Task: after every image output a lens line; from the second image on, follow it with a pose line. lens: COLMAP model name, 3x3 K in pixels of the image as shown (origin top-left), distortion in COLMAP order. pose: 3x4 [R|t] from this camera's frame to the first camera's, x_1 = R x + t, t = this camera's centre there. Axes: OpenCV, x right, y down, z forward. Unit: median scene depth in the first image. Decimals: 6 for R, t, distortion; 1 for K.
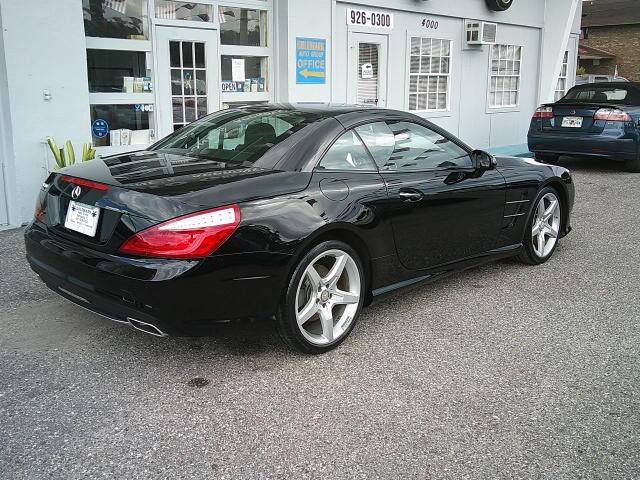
lens RADIAL K [[646.8, 0, 288.5], [0, 646.8, 238.9], [0, 0, 1]] dist [0.126468, -0.279263]
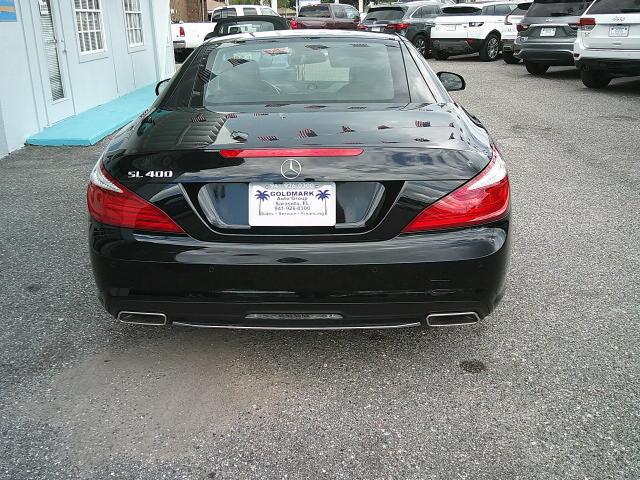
lens RADIAL K [[646.8, 0, 288.5], [0, 646.8, 238.9], [0, 0, 1]] dist [0.126468, -0.279263]
pose [[0.728599, -0.233719, 0.643831, -0.337075], [0.182649, 0.972241, 0.146239, -0.043095], [-0.660139, 0.011045, 0.751063, 0.218173]]
